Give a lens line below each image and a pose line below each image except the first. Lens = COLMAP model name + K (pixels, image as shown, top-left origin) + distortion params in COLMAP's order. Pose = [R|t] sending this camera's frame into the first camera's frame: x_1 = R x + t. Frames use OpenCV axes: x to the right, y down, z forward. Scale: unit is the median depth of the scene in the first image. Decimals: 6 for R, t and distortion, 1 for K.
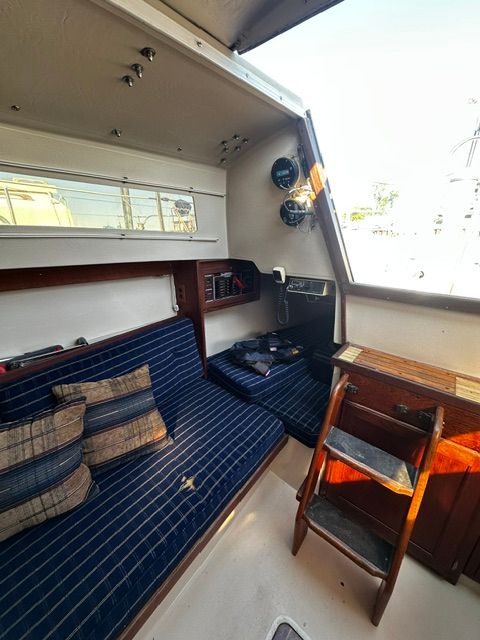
lens RADIAL K [[252.2, 0, 241.0], [0, 252.2, 320.1], [0, 0, 1]] dist [-0.004314, 0.000084]
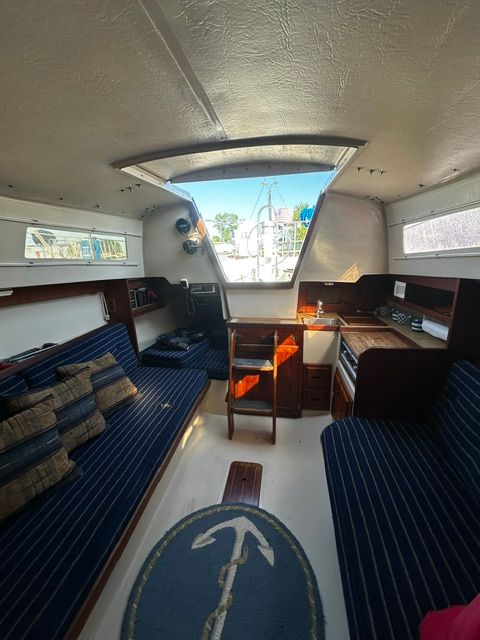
lens RADIAL K [[252.2, 0, 241.0], [0, 252.2, 320.1], [0, 0, 1]] dist [-0.004314, 0.000084]
pose [[0.863458, -0.156327, 0.479586, -0.407223], [0.203508, 0.977914, -0.047637, 0.232834], [-0.461546, 0.138732, 0.876201, -0.633888]]
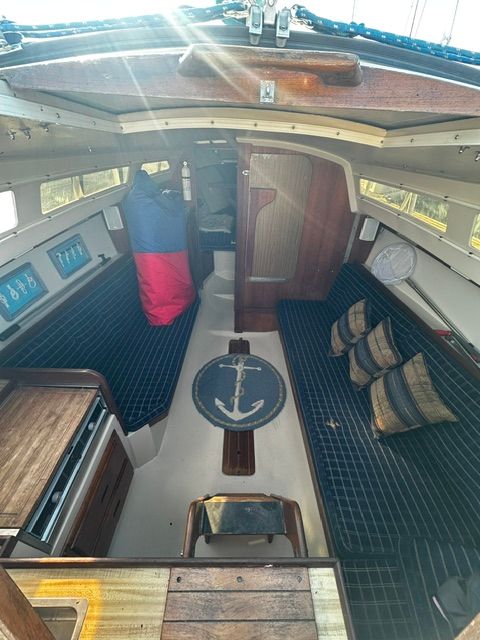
lens RADIAL K [[252.2, 0, 241.0], [0, 252.2, 320.1], [0, 0, 1]] dist [-0.004314, 0.000084]
pose [[-0.770324, 0.345933, -0.535659, 0.640872], [-0.258998, 0.597888, 0.758584, -0.565500], [0.582684, 0.723090, -0.370972, 0.663817]]
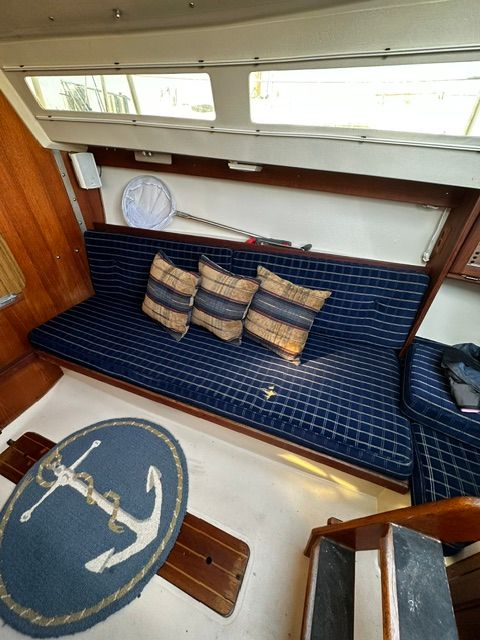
lens RADIAL K [[252.2, 0, 241.0], [0, 252.2, 320.1], [0, 0, 1]] dist [-0.004314, 0.000084]
pose [[0.303142, 0.560840, -0.770431, 0.360659], [-0.342838, 0.818525, 0.460953, -0.071611], [0.889138, 0.124399, 0.440407, 0.294538]]
